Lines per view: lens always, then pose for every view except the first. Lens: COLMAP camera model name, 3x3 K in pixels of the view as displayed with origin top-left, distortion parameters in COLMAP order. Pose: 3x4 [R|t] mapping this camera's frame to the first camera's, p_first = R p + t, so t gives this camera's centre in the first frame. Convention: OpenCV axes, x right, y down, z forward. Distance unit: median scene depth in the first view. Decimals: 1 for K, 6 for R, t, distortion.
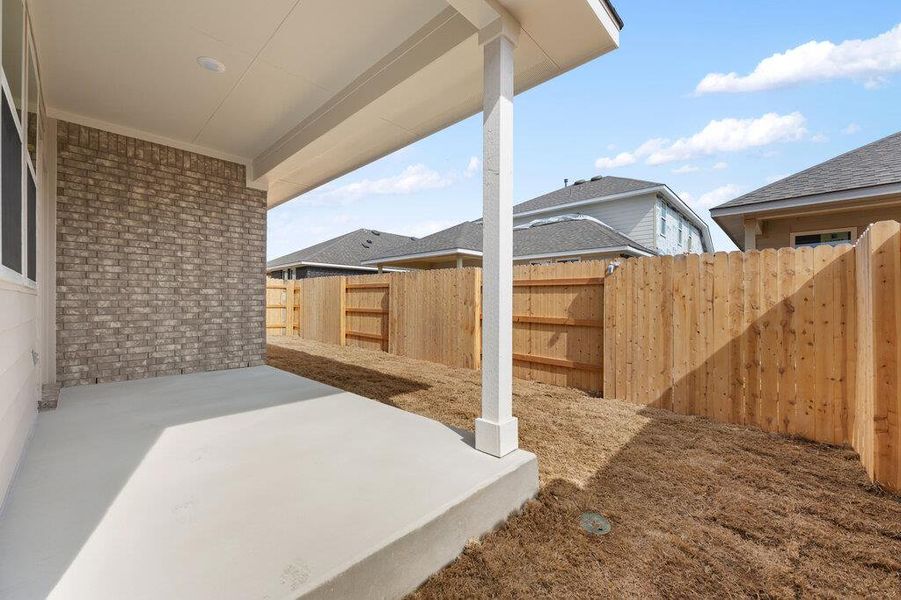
lens RADIAL K [[356.9, 0, 446.0], [0, 356.9, 302.2], [0, 0, 1]] dist [0.000375, 0.000108]
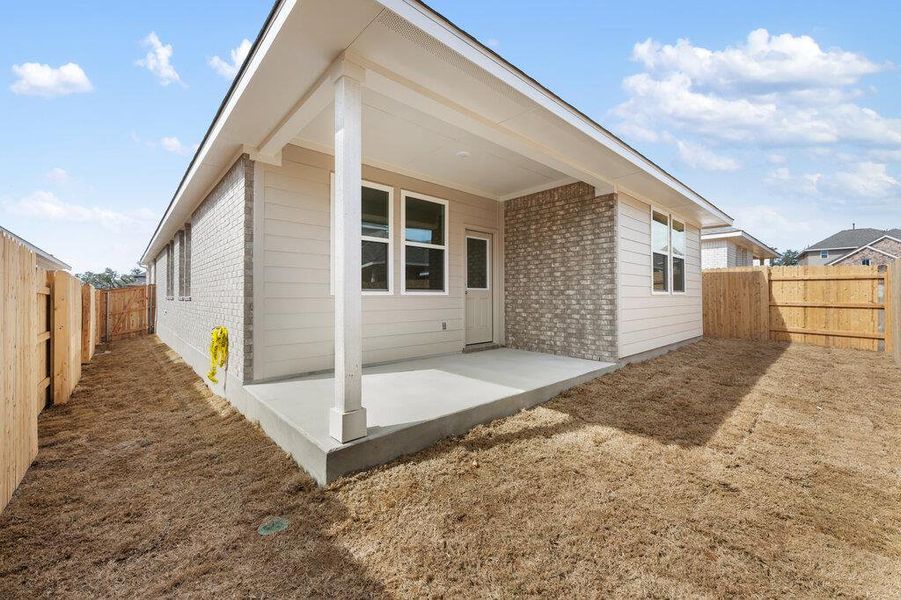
lens RADIAL K [[356.9, 0, 446.0], [0, 356.9, 294.2], [0, 0, 1]] dist [0.000375, 0.000108]
pose [[-0.074113, -0.006018, -0.997232, 0.625092], [0.001151, 0.999981, -0.006120, -0.017359], [0.997249, -0.001602, -0.074104, 0.684310]]
